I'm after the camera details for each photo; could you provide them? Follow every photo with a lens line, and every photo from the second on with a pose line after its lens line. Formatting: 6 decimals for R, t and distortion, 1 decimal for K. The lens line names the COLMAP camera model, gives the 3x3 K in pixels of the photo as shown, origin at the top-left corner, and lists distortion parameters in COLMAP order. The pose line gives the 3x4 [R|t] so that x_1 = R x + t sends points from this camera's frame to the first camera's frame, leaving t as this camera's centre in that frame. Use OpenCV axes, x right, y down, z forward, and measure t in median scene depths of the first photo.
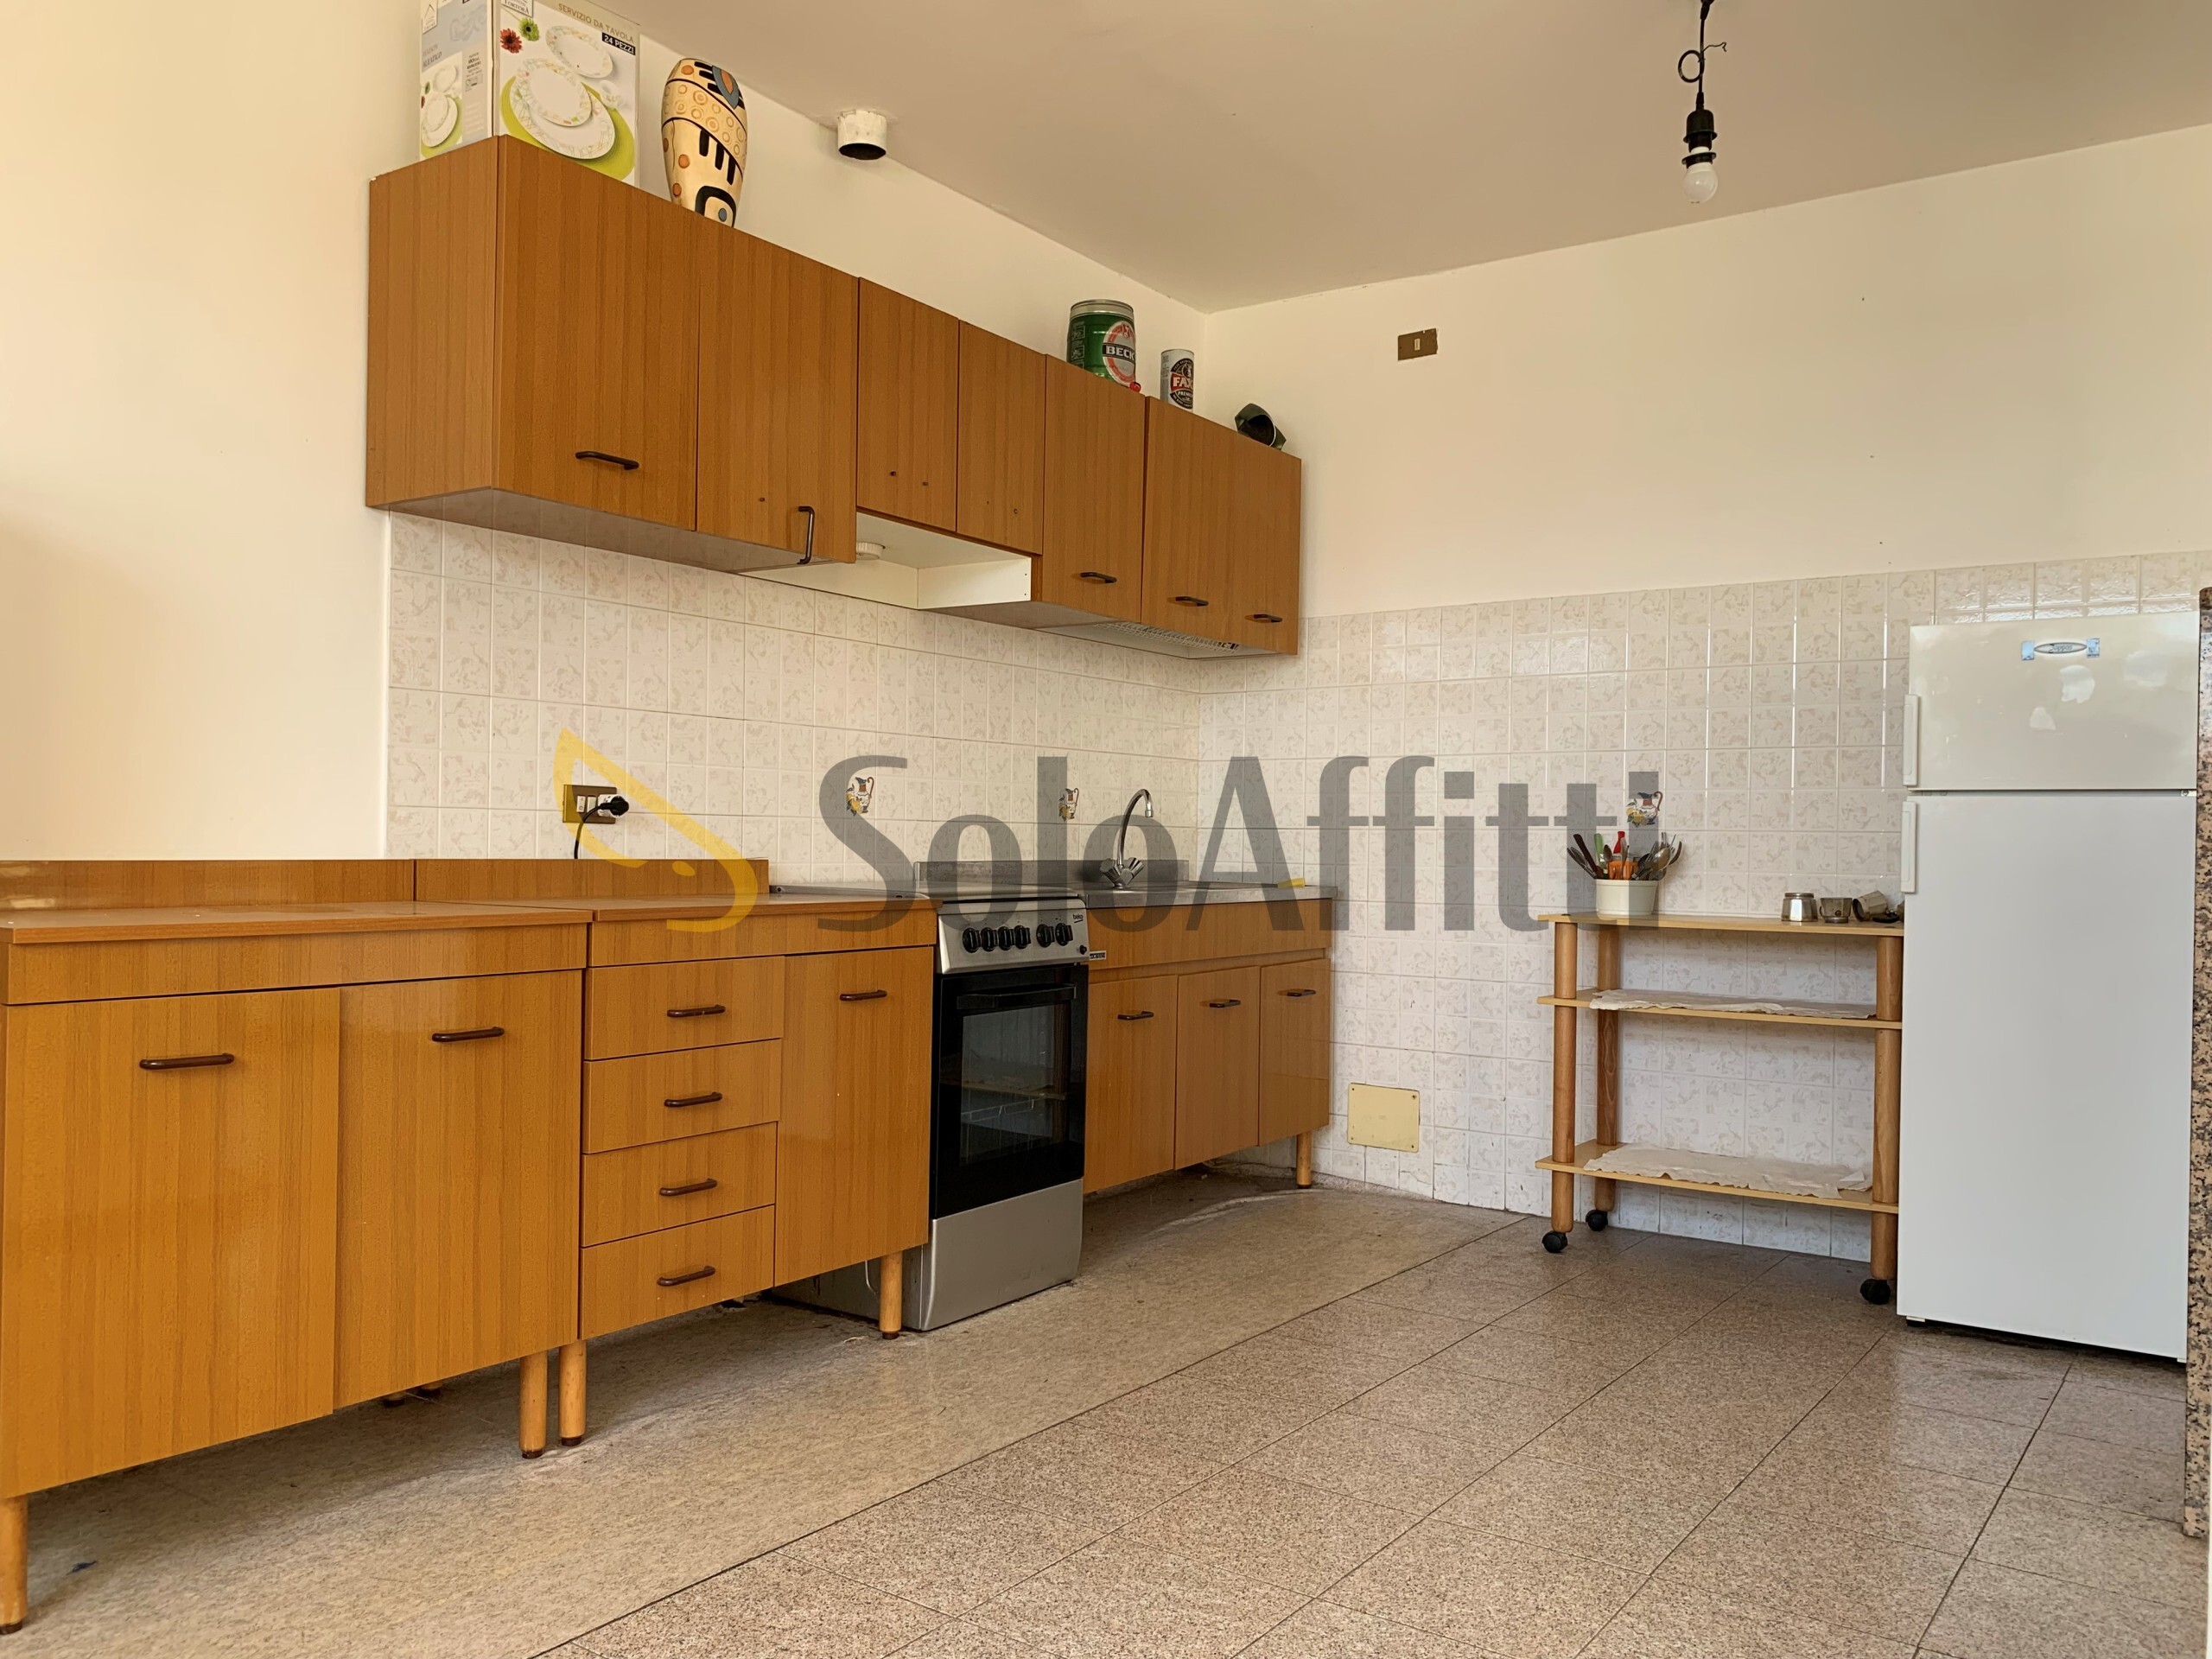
lens RADIAL K [[1703.0, 0, 1102.0], [0, 1703.0, 850.6], [0, 0, 1]] dist [0.002968, 0.001514]
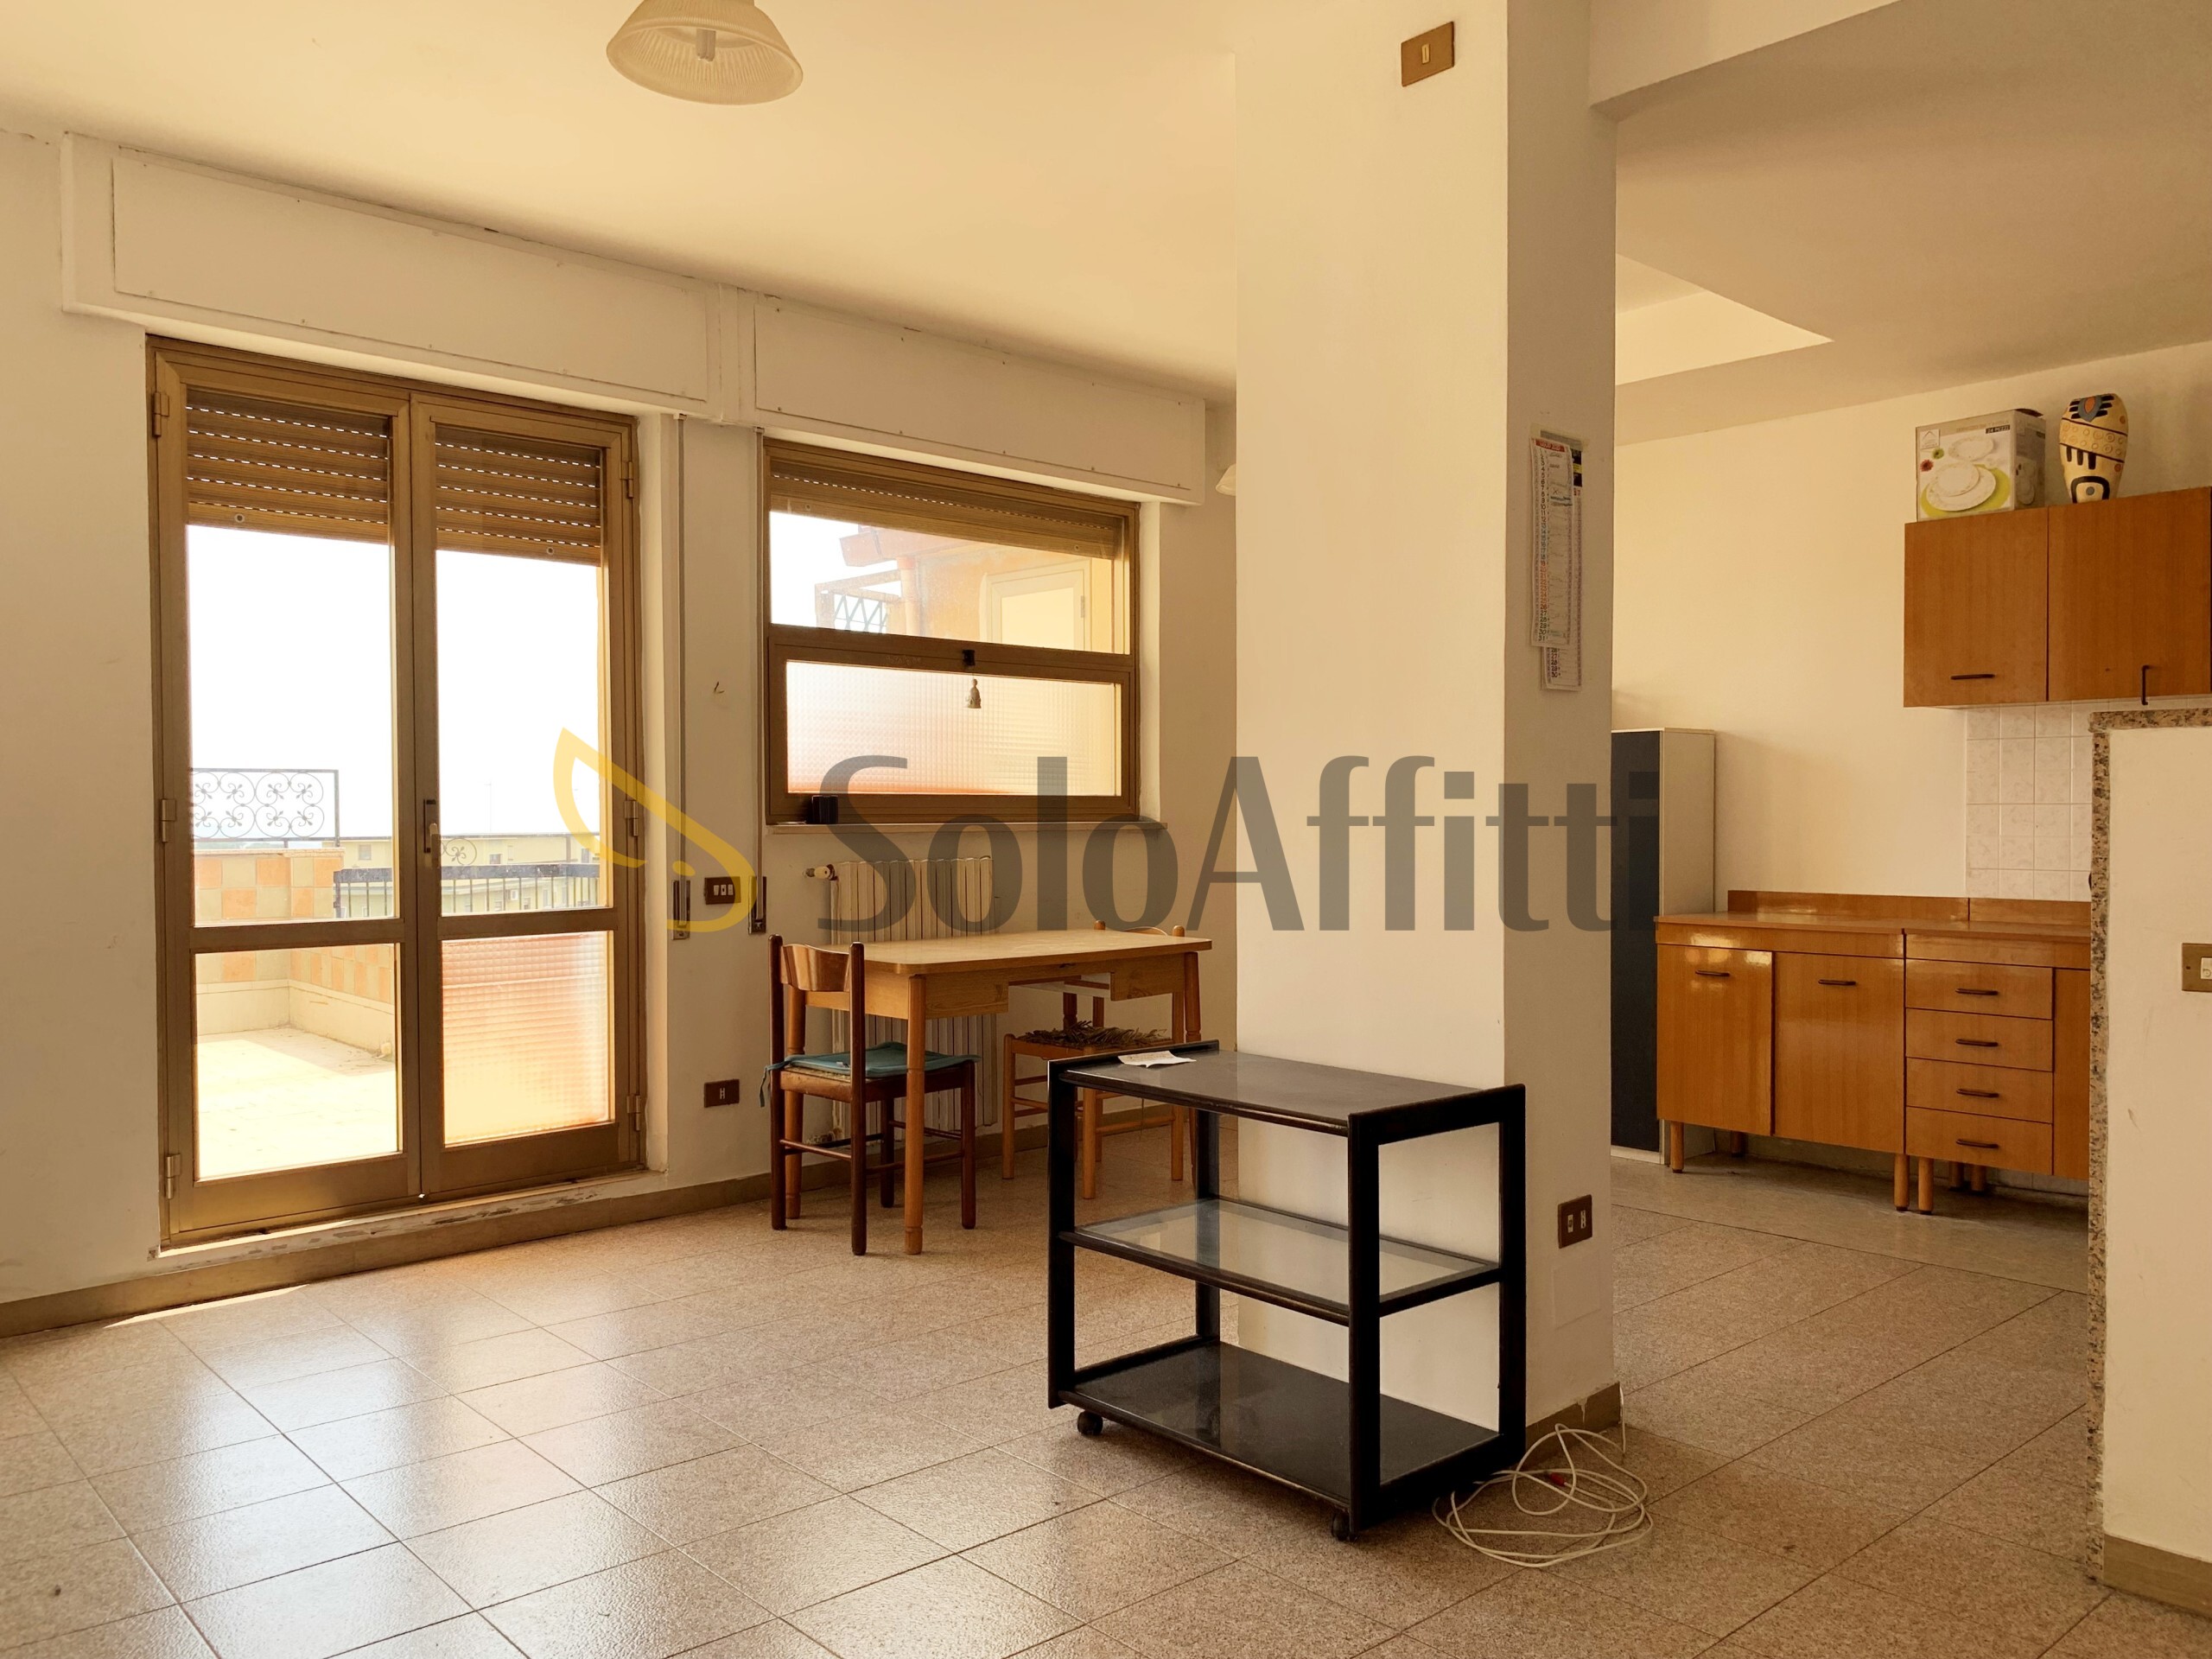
lens RADIAL K [[1703.0, 0, 1102.0], [0, 1703.0, 850.6], [0, 0, 1]] dist [0.002968, 0.001514]
pose [[-0.228129, 0.005292, -0.973617, 1.656995], [-0.008679, 0.999934, 0.007469, -0.053679], [0.973592, 0.010154, -0.228068, 0.532382]]
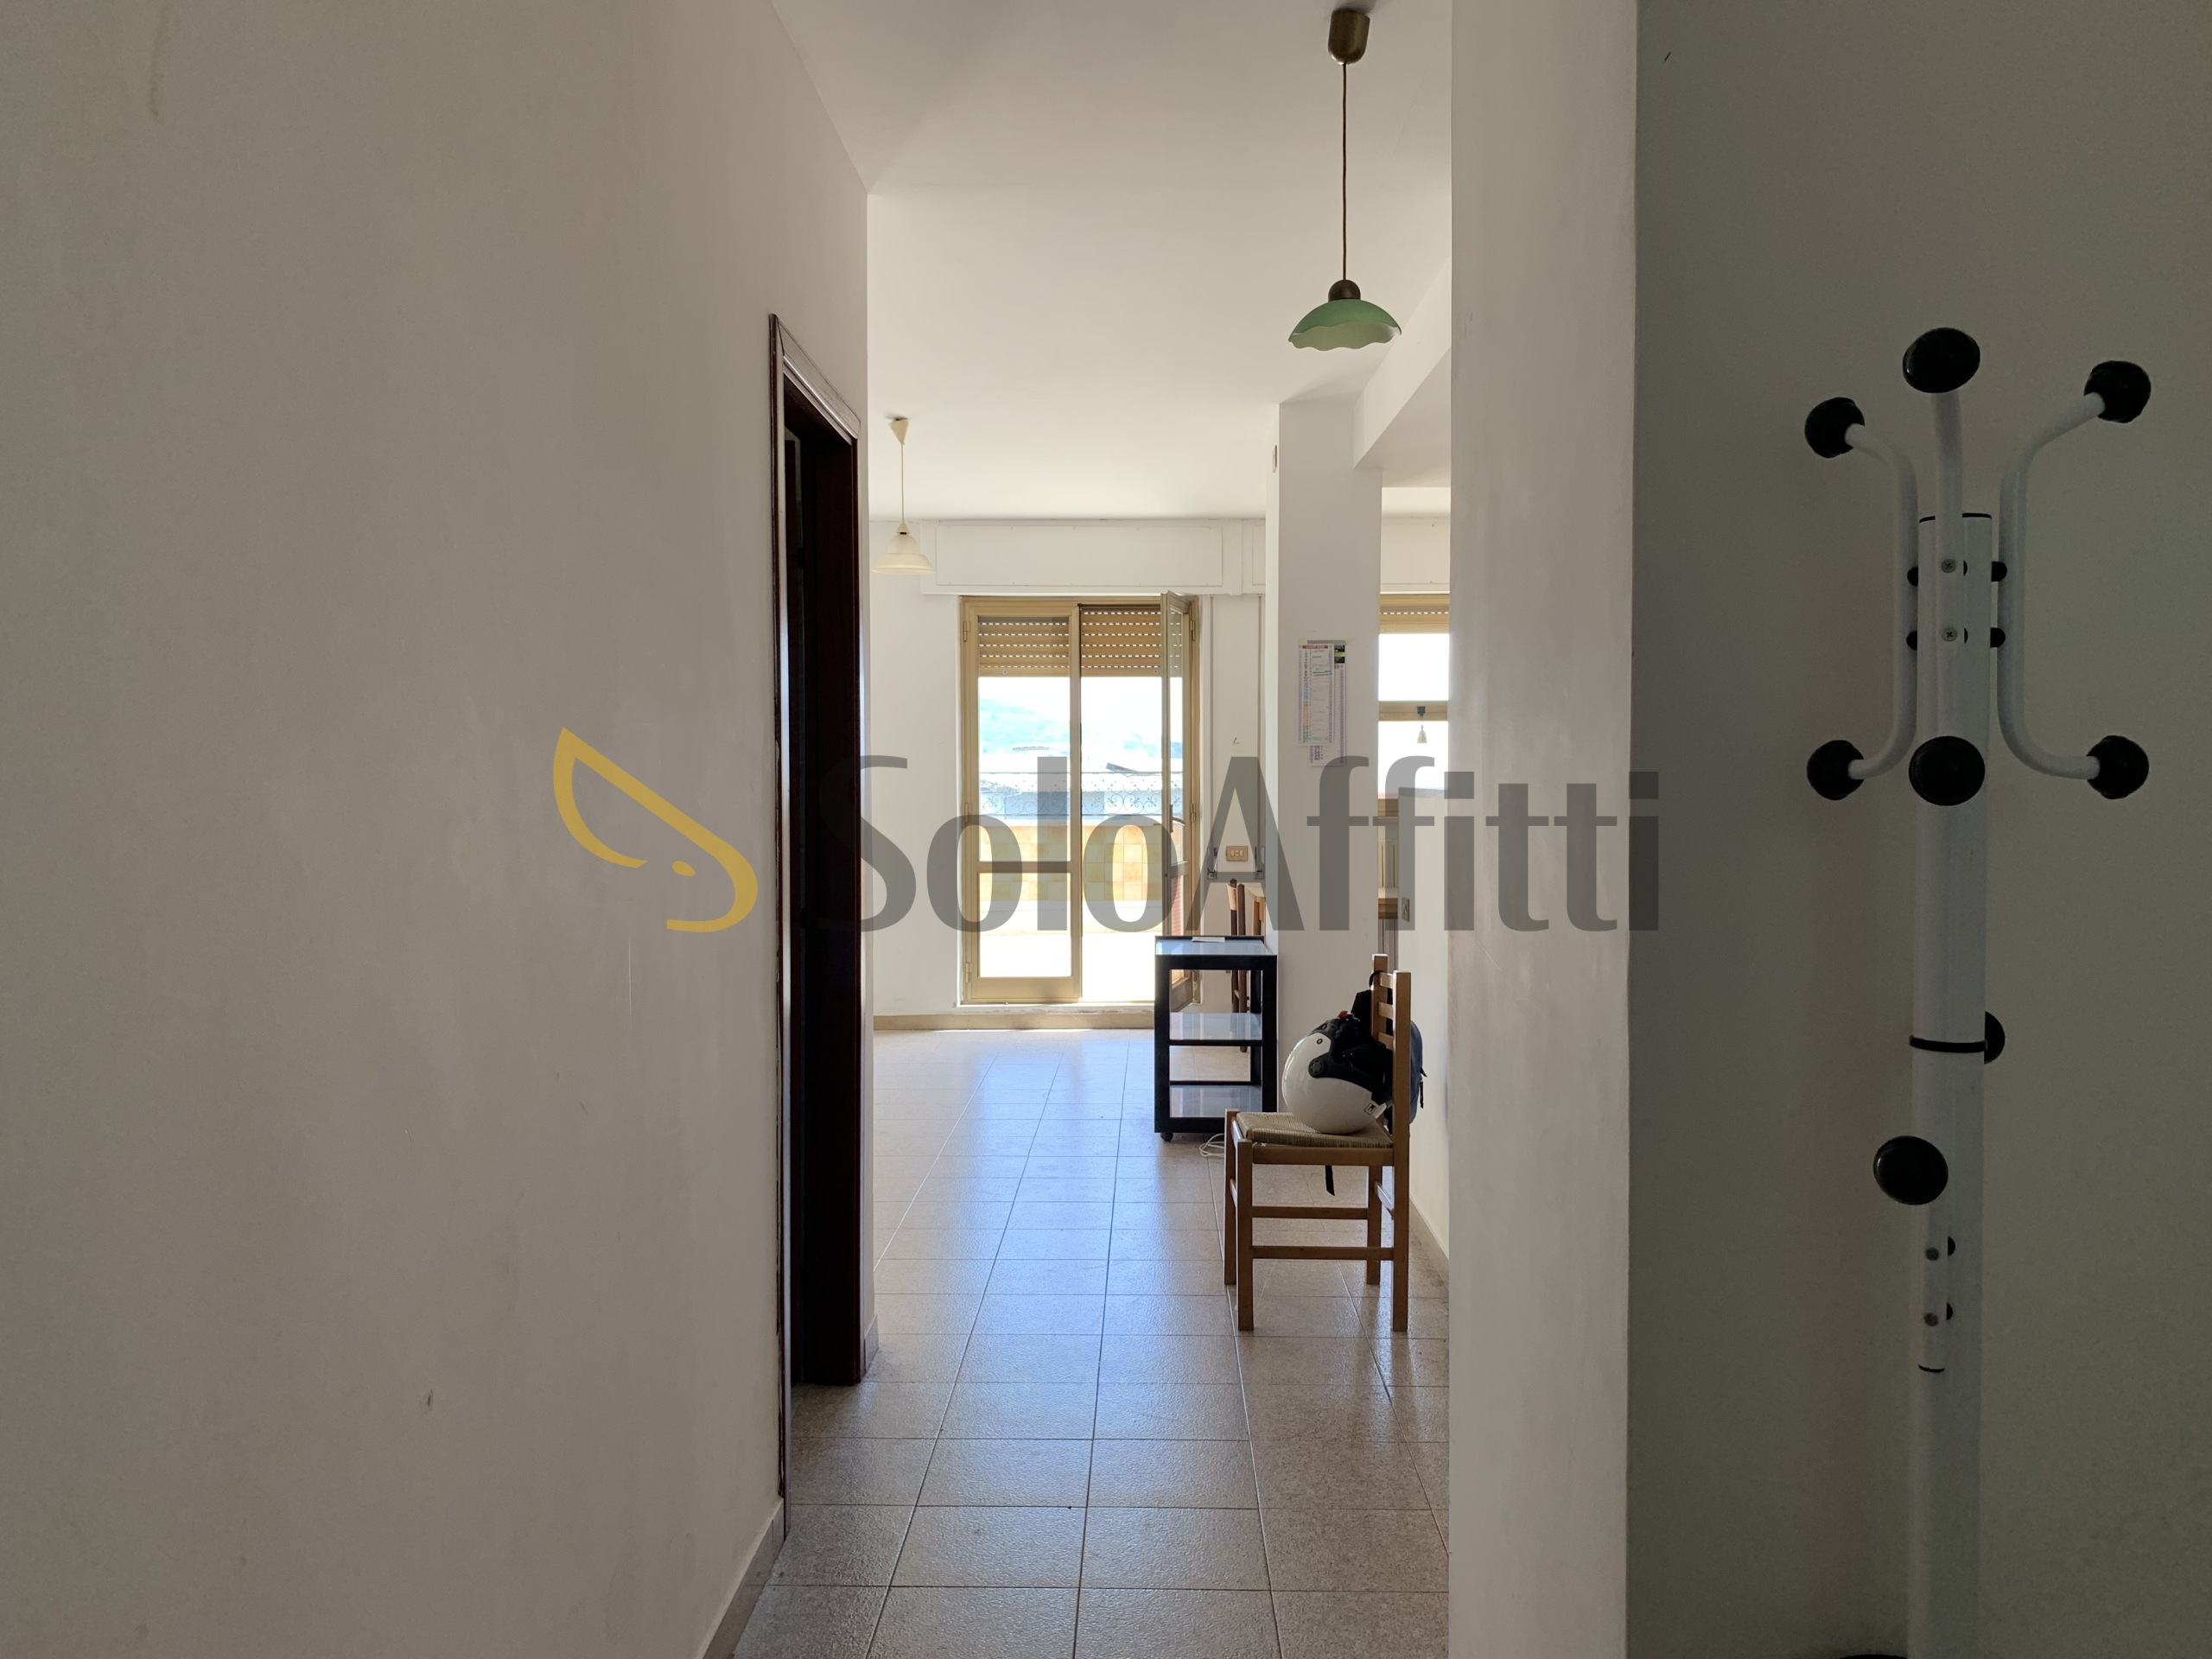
lens RADIAL K [[1676.8, 0, 1106.0], [0, 1676.8, 829.5], [0, 0, 1]] dist [-0.002117, -0.000027]
pose [[-0.830867, -0.001680, -0.556468, 2.300765], [-0.021097, 0.999372, 0.028483, -0.199414], [0.556070, 0.035405, -0.830381, 3.991108]]
